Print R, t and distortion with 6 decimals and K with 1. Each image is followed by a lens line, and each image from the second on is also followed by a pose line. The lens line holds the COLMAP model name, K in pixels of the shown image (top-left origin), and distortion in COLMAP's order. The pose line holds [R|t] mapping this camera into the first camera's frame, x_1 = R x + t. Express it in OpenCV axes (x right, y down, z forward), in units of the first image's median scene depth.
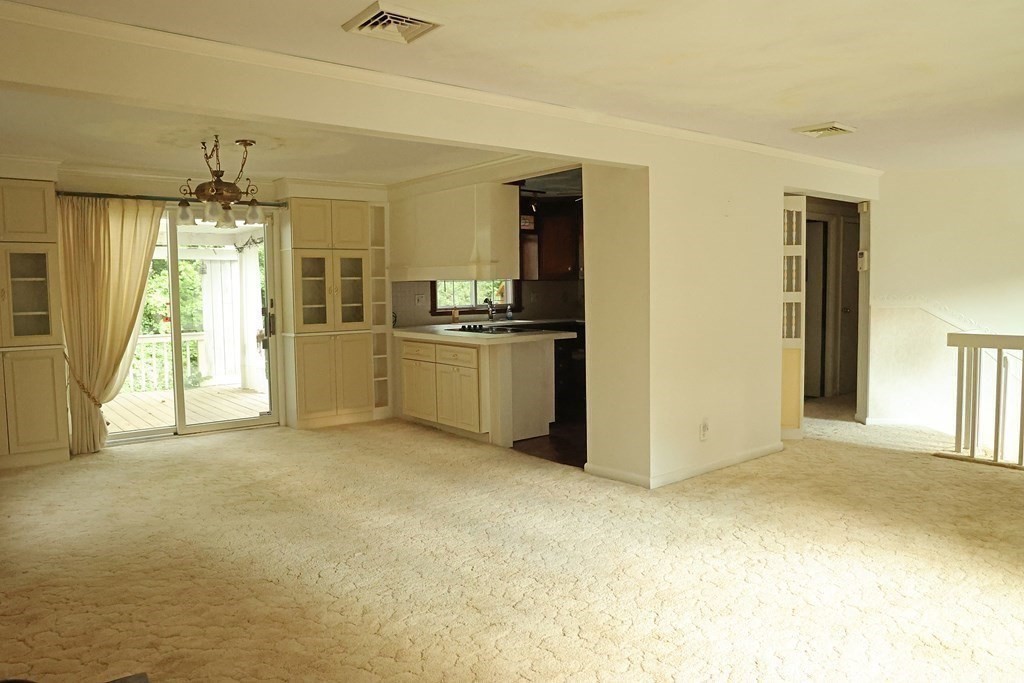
lens RADIAL K [[711.6, 0, 521.8], [0, 711.6, 336.3], [0, 0, 1]] dist [-0.096533, 0.060861]
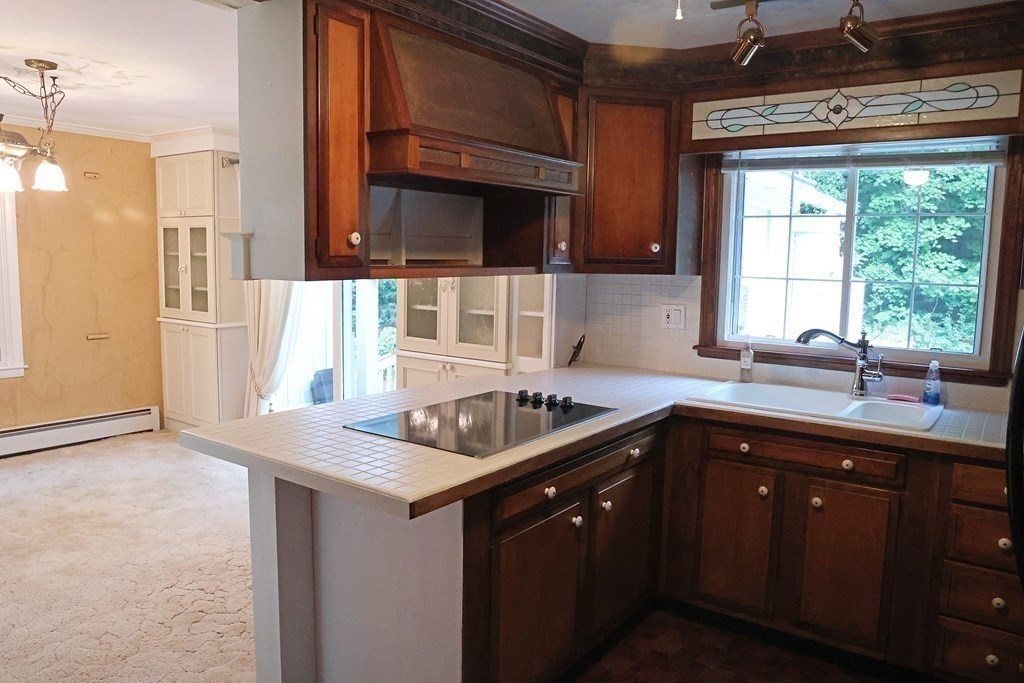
lens RADIAL K [[731.2, 0, 512.0], [0, 731.2, 341.5], [0, 0, 1]] dist [-0.089307, 0.066570]
pose [[0.269745, 0.131017, -0.953977, 0.364670], [-0.092319, 0.989656, 0.109813, -0.102985], [0.958496, 0.058449, 0.279050, 1.046582]]
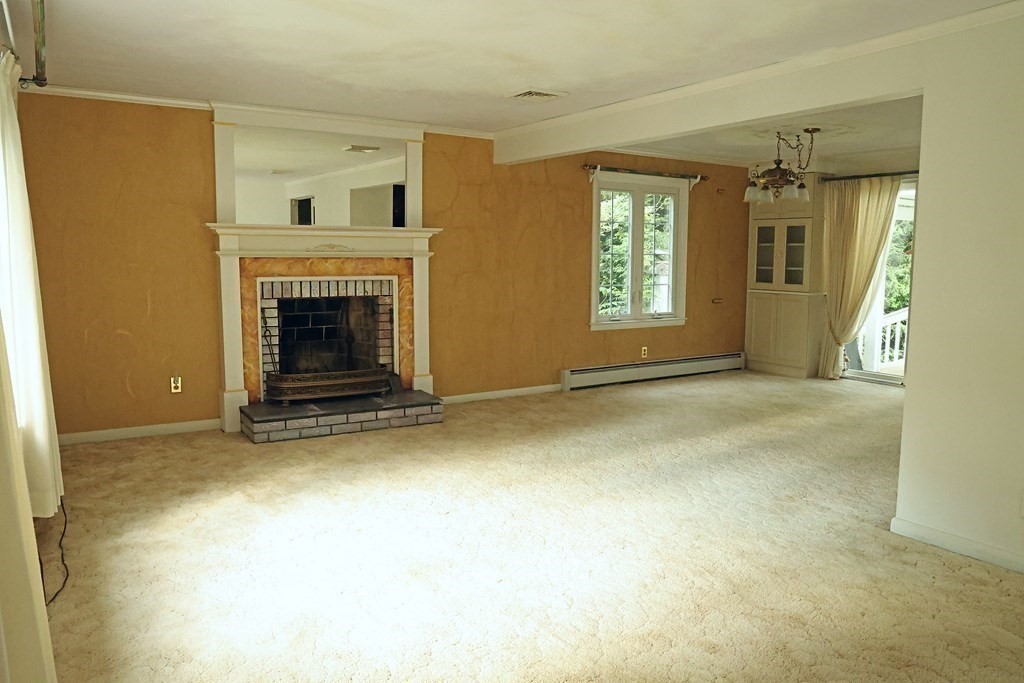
lens RADIAL K [[704.4, 0, 518.2], [0, 704.4, 335.2], [0, 0, 1]] dist [-0.085511, 0.058704]
pose [[-0.073089, 0.127857, -0.989096, 0.690228], [-0.075775, 0.988170, 0.133337, -0.041643], [0.994443, 0.084694, -0.062536, 0.490645]]
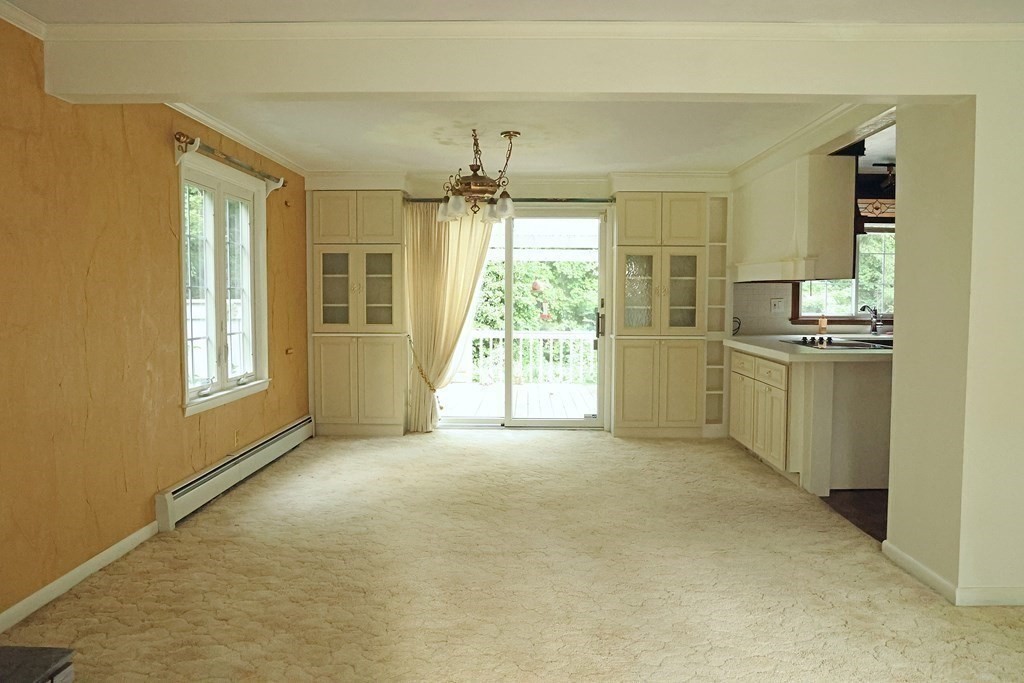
lens RADIAL K [[704.4, 0, 518.2], [0, 704.4, 335.2], [0, 0, 1]] dist [-0.085511, 0.058704]
pose [[0.776645, 0.051002, -0.627871, 0.192834], [-0.057702, 0.998287, 0.009716, -0.006953], [0.627290, 0.028683, 0.778257, 0.207923]]
